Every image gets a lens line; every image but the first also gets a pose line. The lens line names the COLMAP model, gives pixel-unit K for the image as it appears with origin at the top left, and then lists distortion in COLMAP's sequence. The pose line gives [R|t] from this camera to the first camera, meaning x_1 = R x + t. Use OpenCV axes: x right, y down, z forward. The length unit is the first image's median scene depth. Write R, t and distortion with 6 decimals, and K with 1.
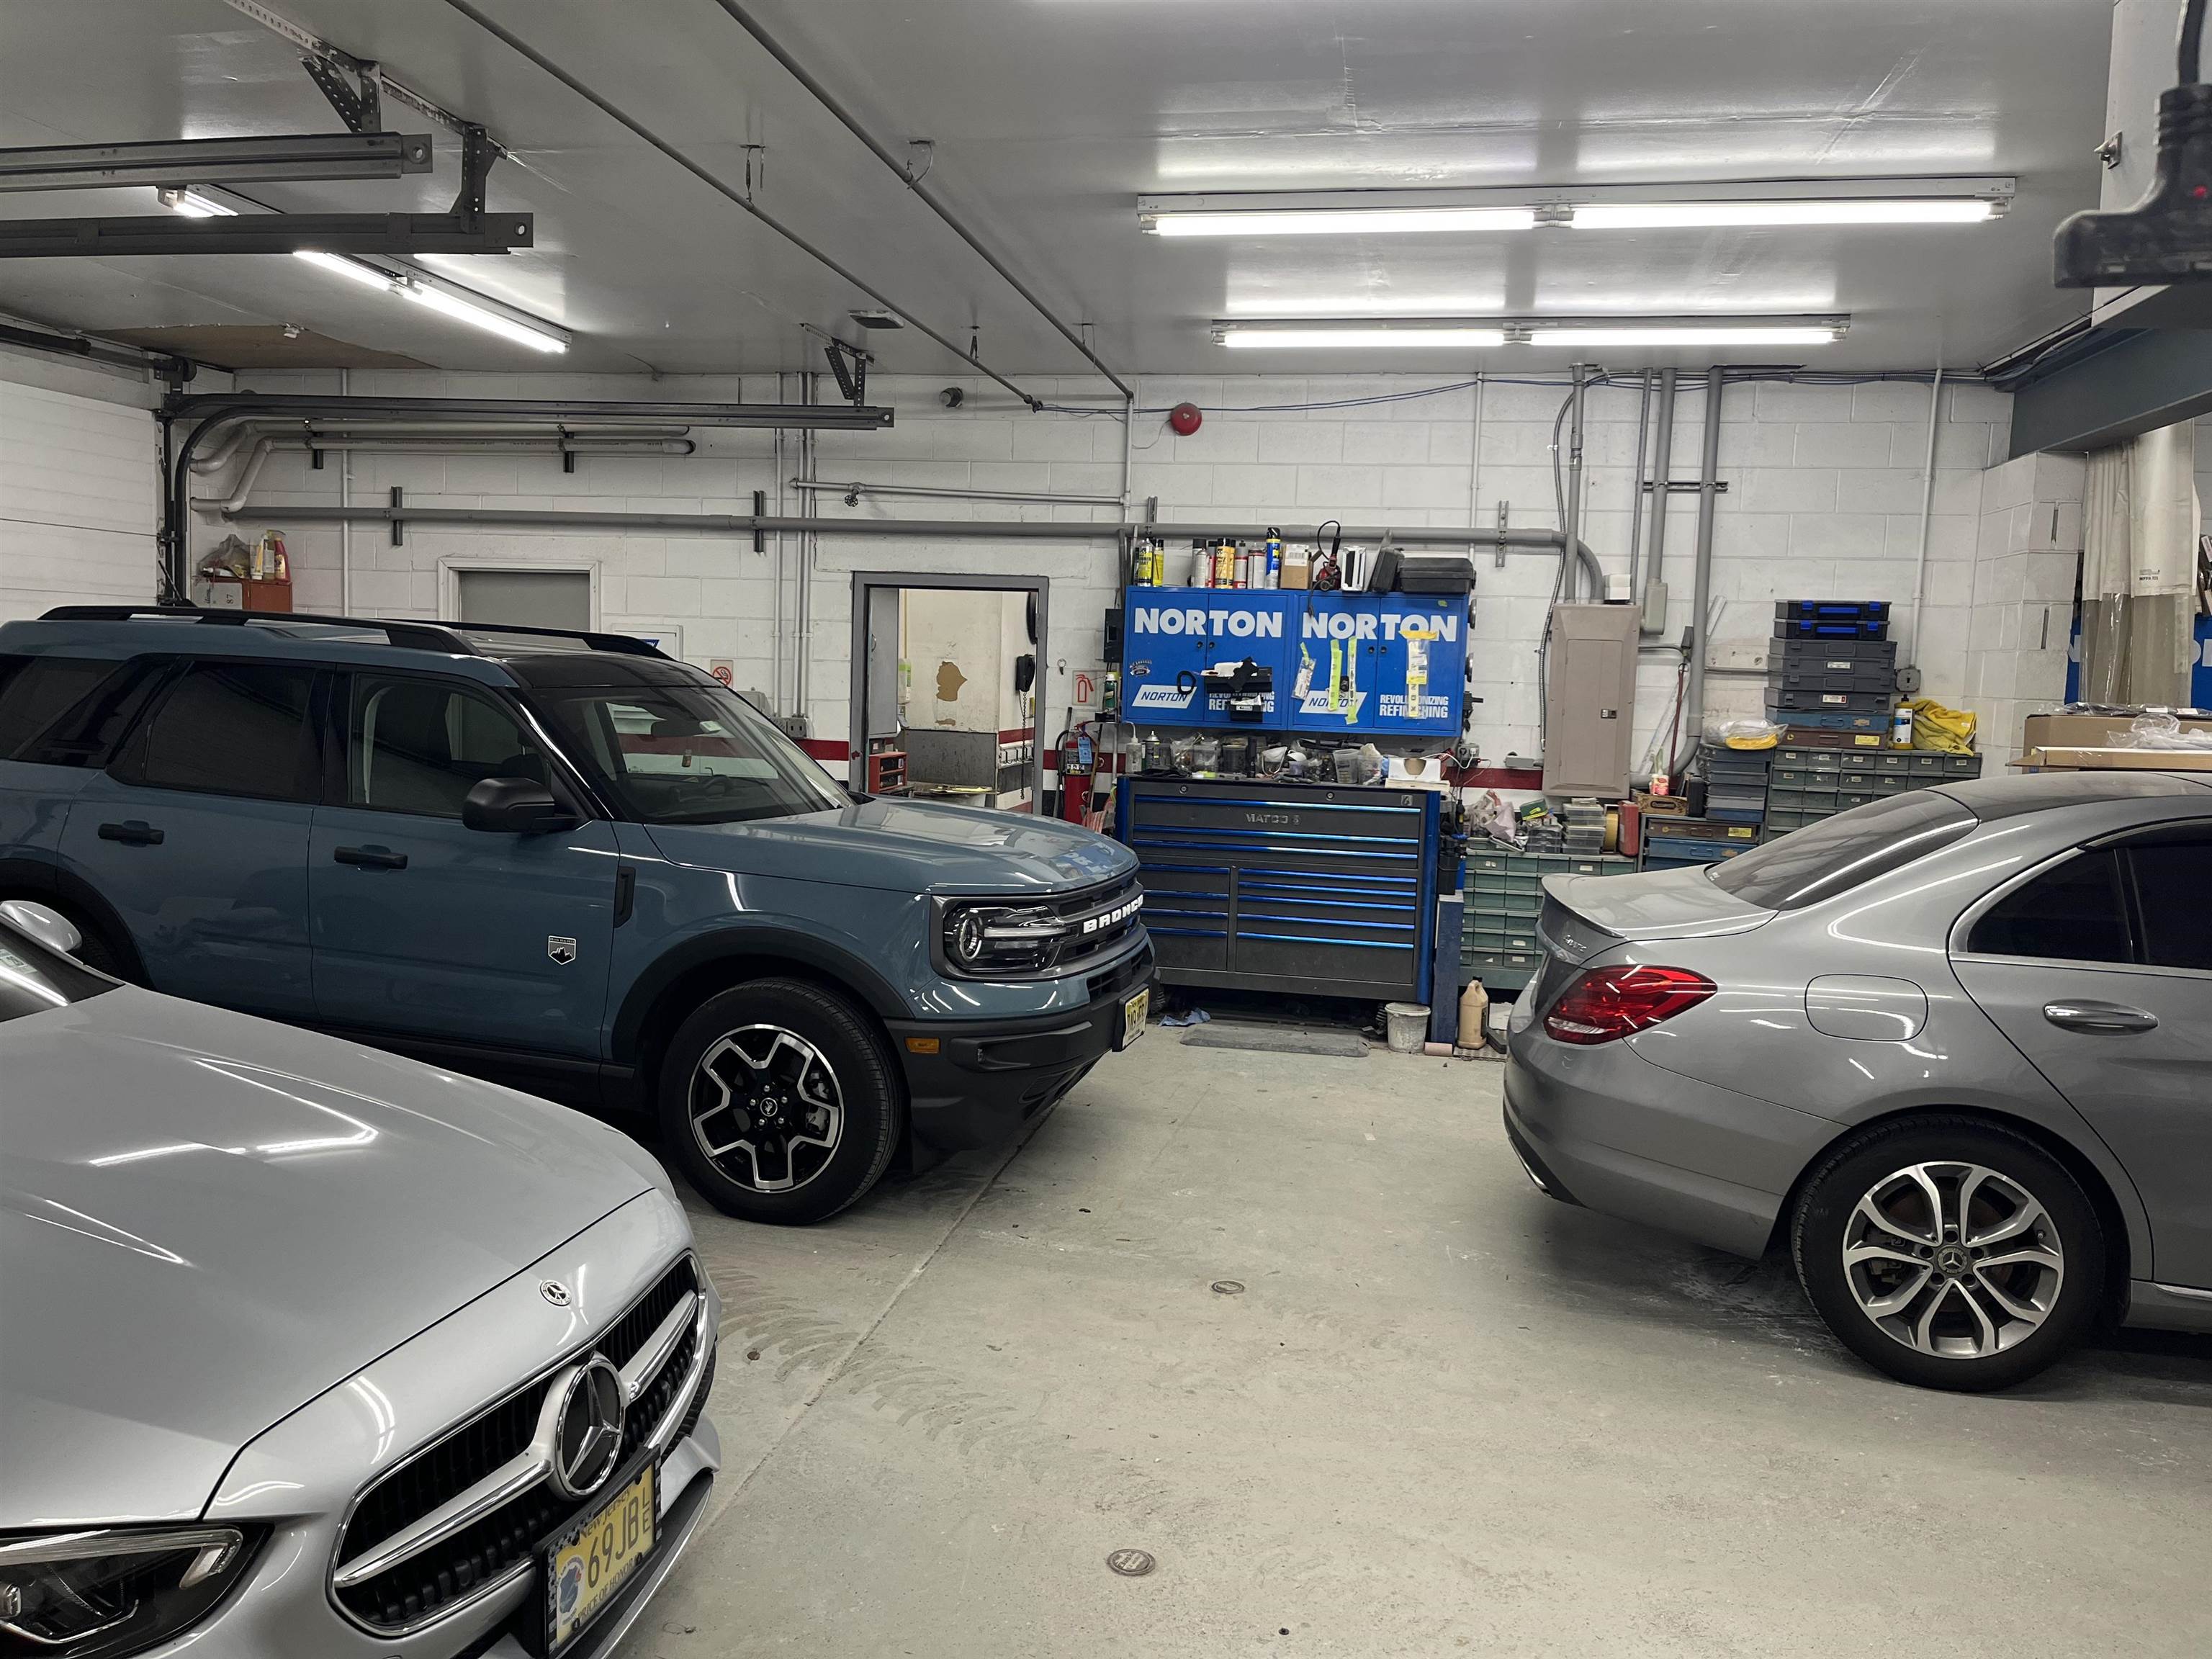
lens RADIAL K [[1682.7, 0, 1108.0], [0, 1682.7, 839.2], [0, 0, 1]] dist [0.050607, -0.071811]
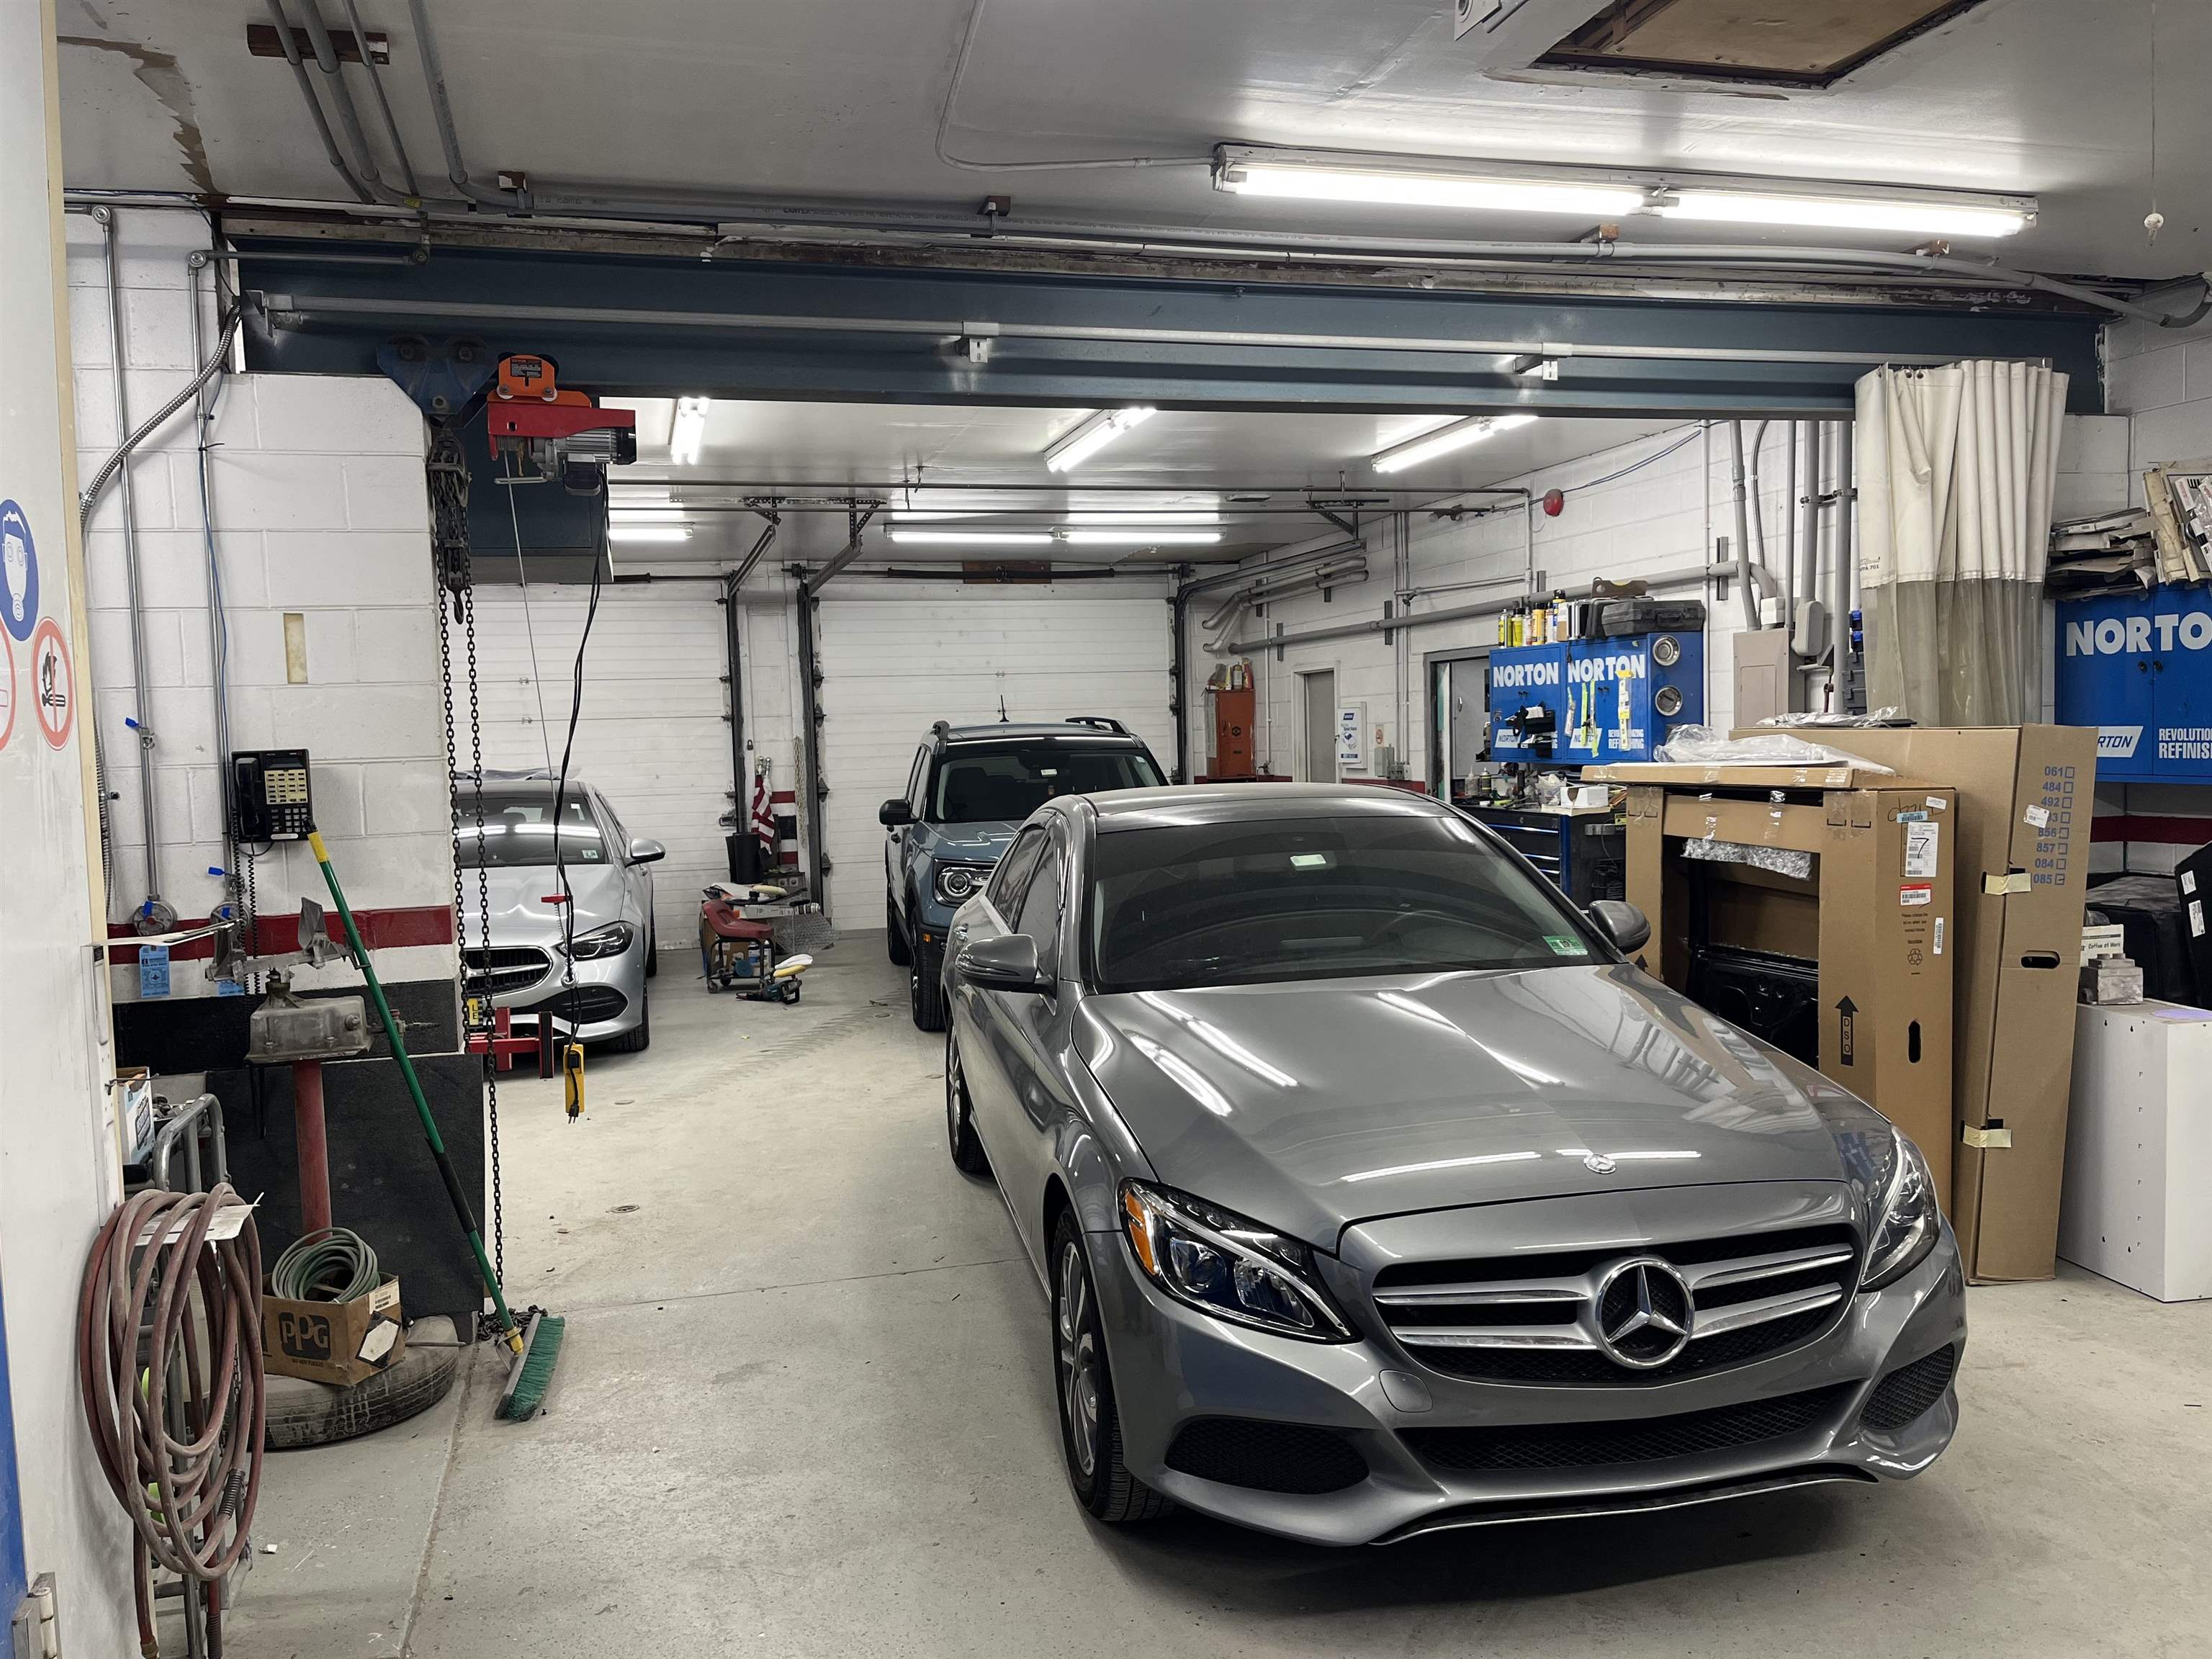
lens RADIAL K [[1682.7, 0, 1106.9], [0, 1682.7, 832.6], [0, 0, 1]] dist [0.050607, -0.071811]
pose [[0.444585, 0.005184, -0.895722, 1.000959], [-0.033864, 0.999366, -0.011024, 0.005516], [0.895096, 0.035234, 0.444478, 0.209650]]
